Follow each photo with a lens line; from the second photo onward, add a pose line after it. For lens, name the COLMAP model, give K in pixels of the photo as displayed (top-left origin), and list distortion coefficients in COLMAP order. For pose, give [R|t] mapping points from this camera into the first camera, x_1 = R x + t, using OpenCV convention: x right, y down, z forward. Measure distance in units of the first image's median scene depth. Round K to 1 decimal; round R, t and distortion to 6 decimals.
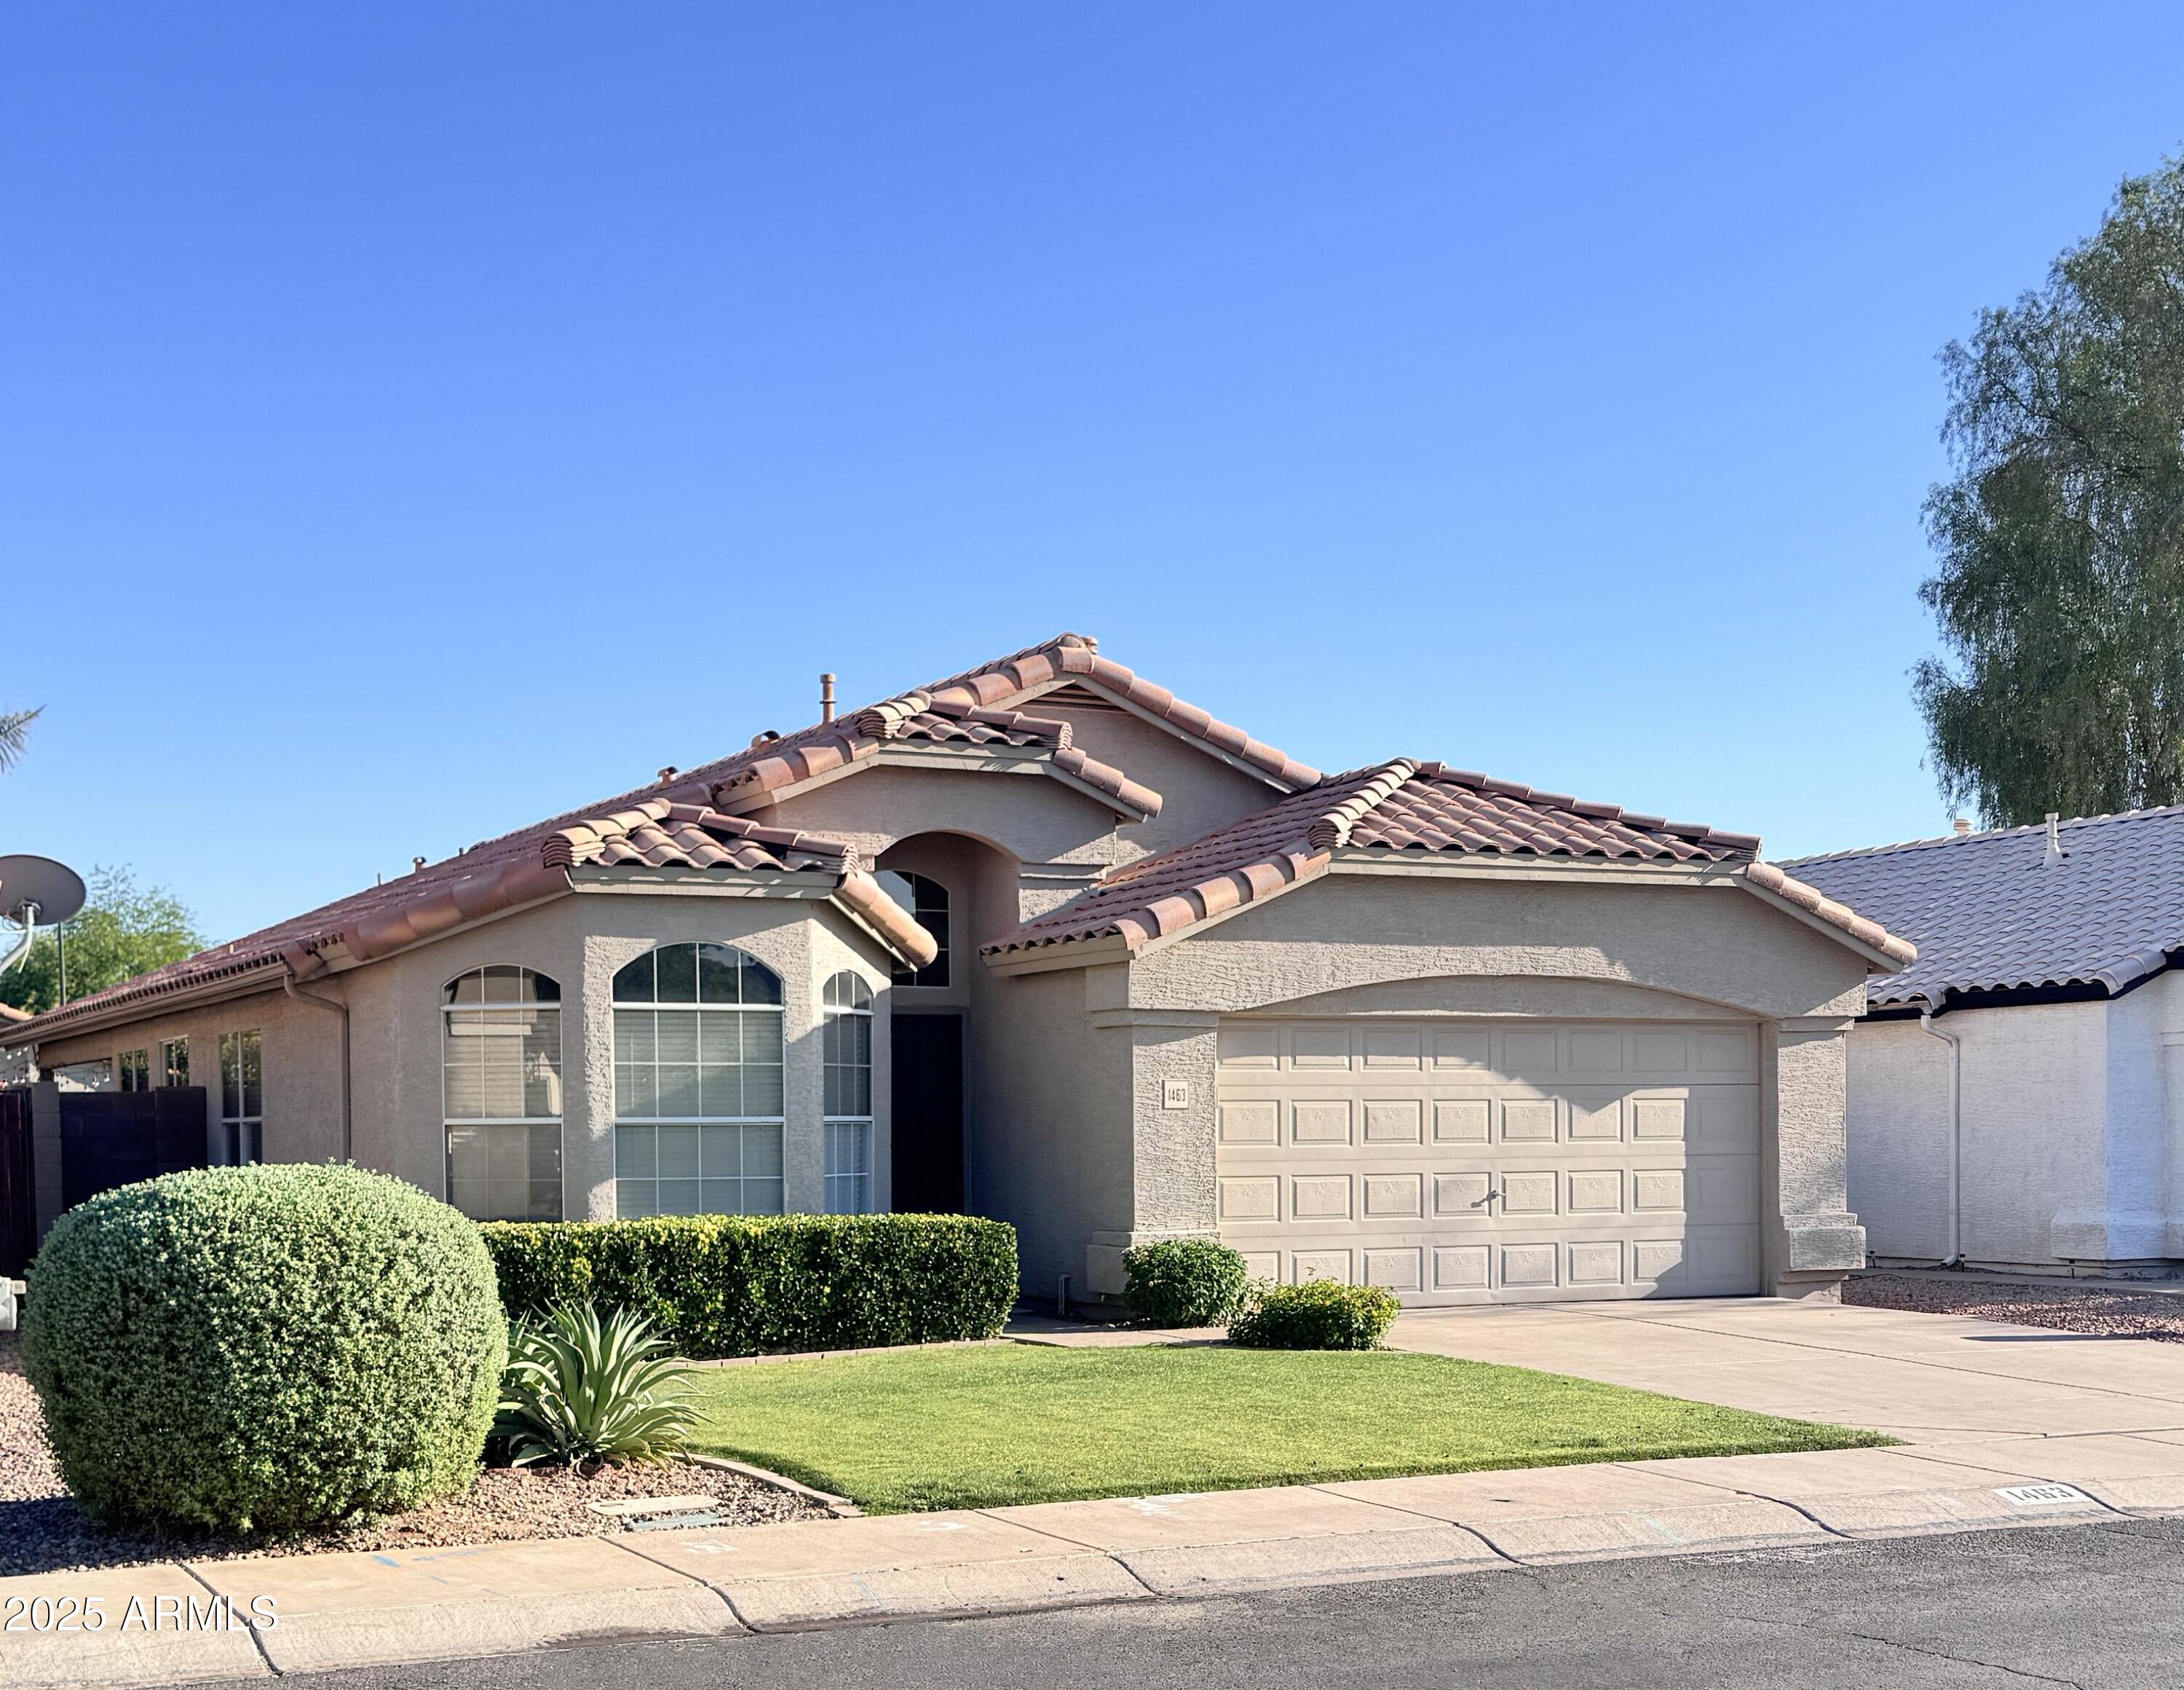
lens RADIAL K [[2887.4, 0, 1092.5], [0, 2887.4, 1228.4], [0, 0, 1]] dist [0.125237, 0.013151]
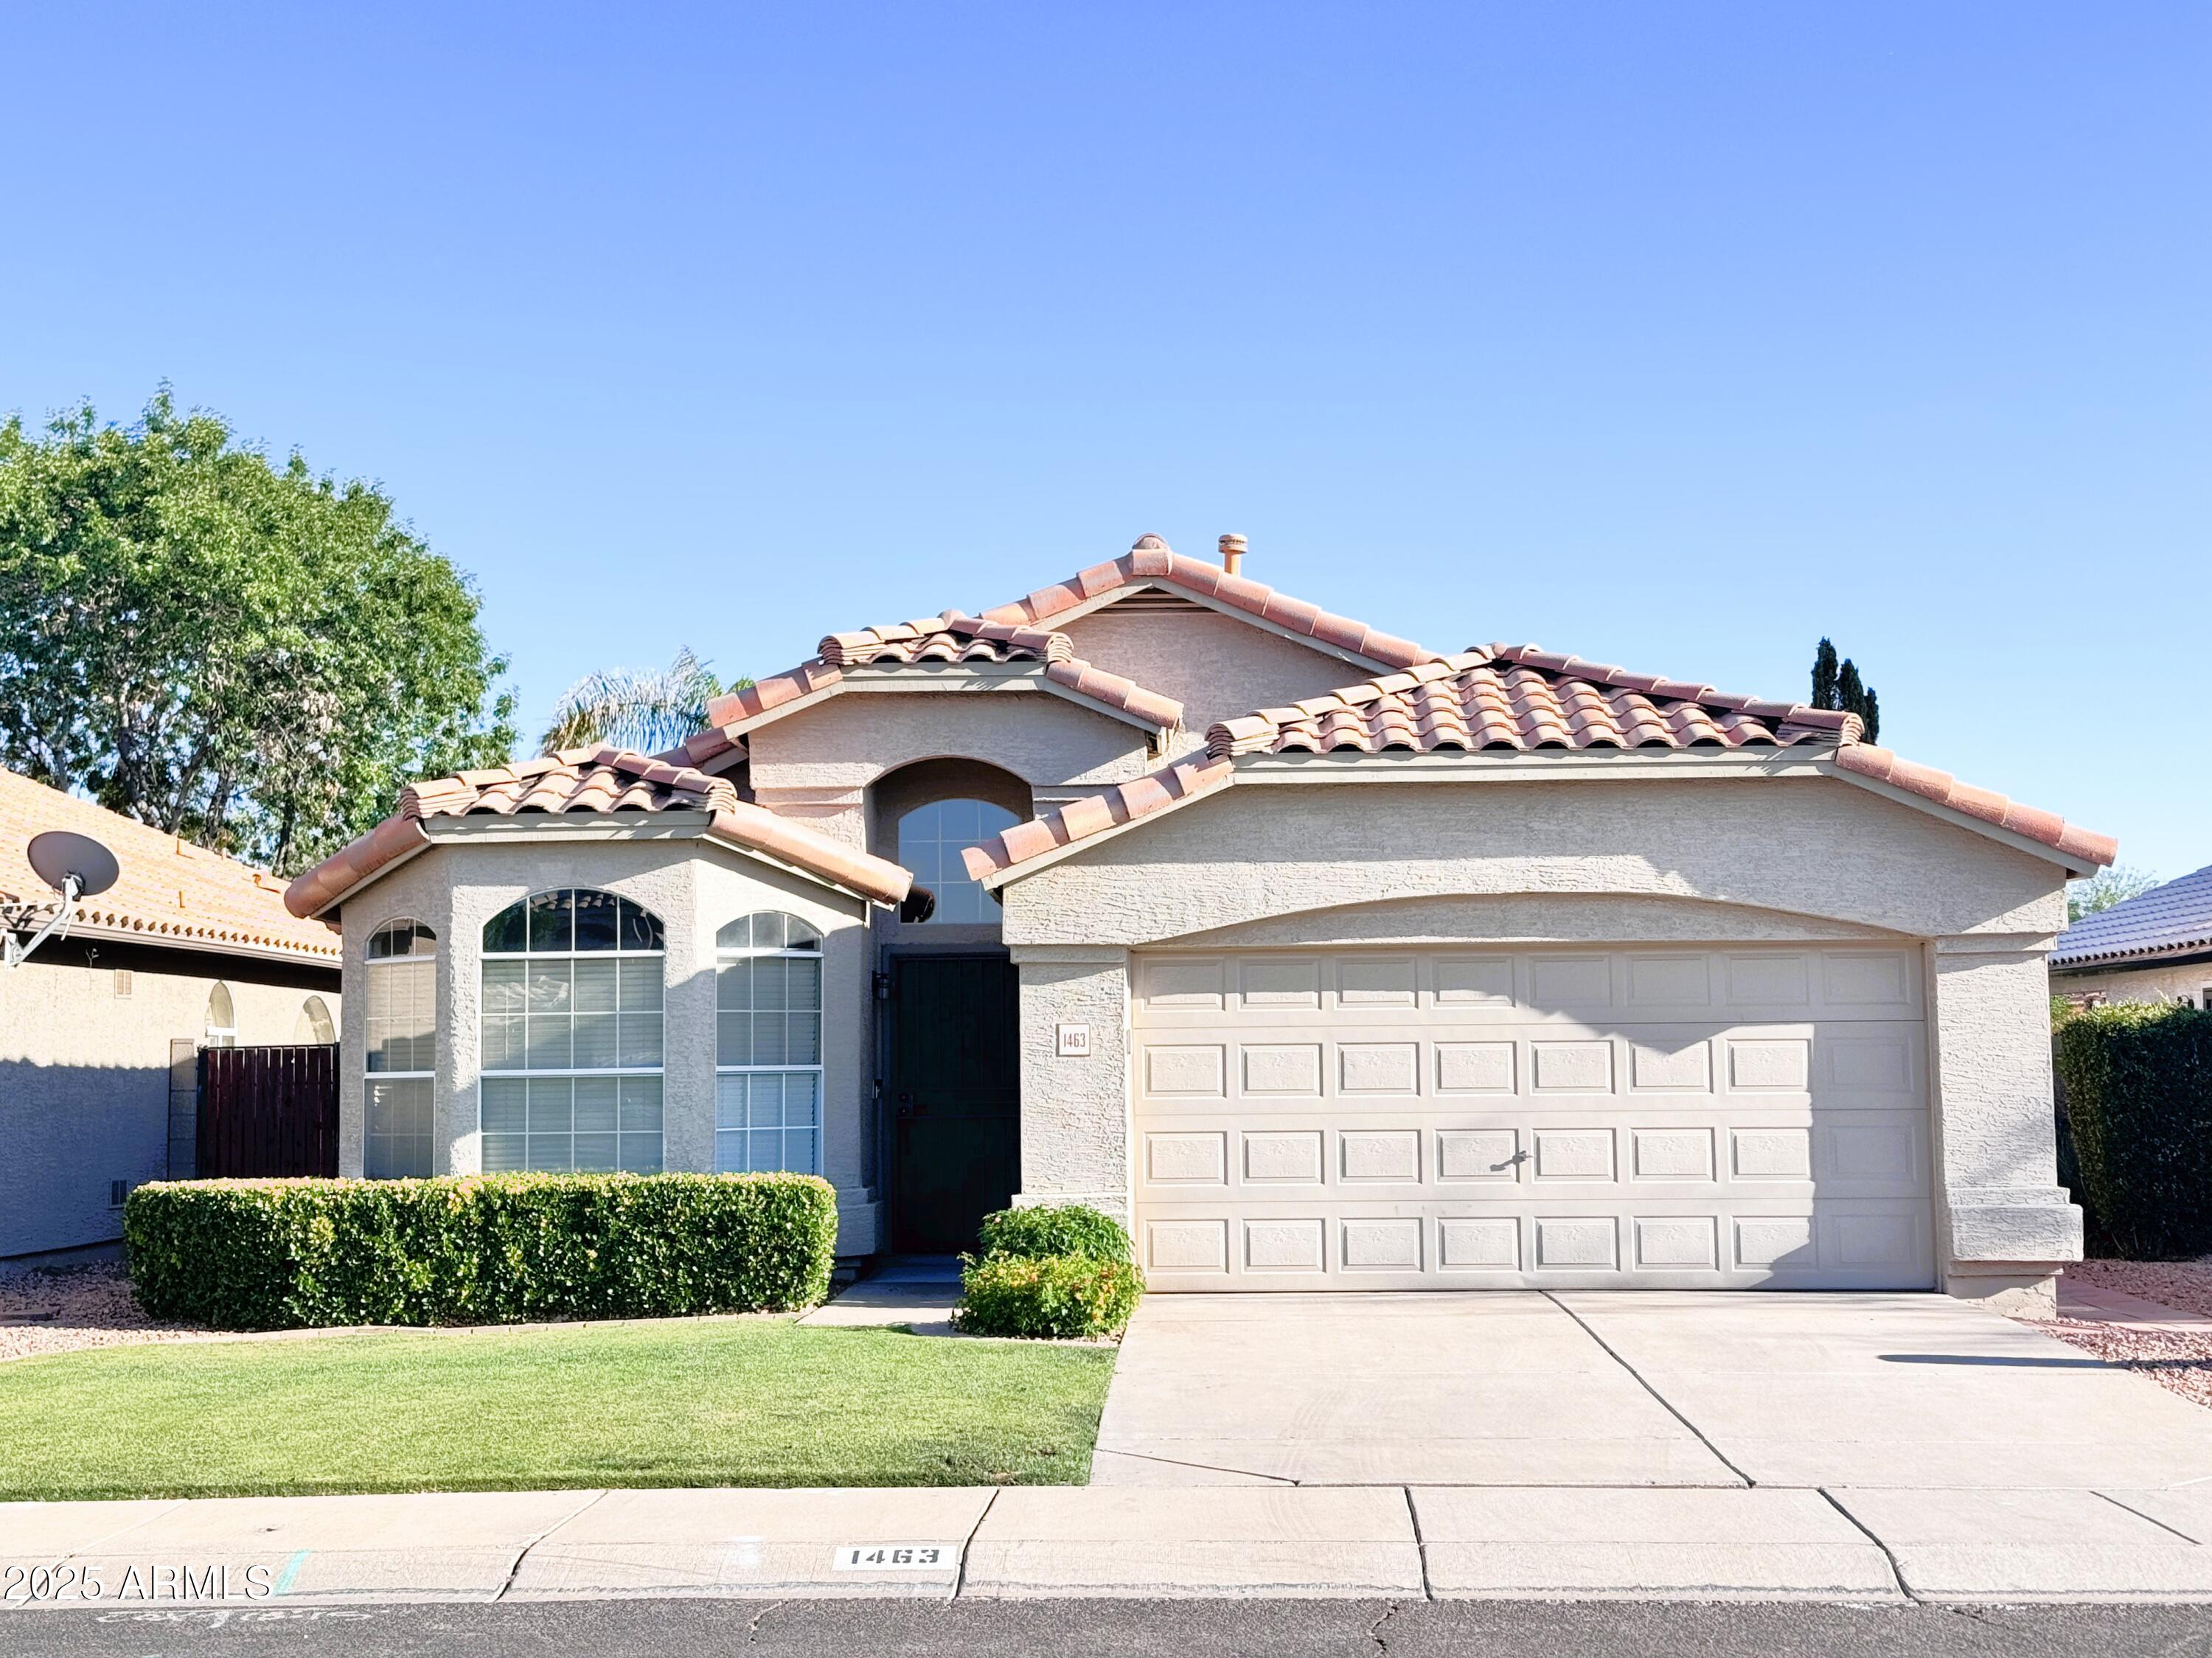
lens RADIAL K [[3088.0, 0, 1106.1], [0, 3088.0, 828.8], [0, 0, 1]] dist [0.142428, -0.014985]
pose [[0.879226, -0.039733, -0.474744, 0.491903], [-0.011232, 0.994510, -0.104037, -0.011874], [0.476272, 0.096805, 0.873953, 0.166758]]
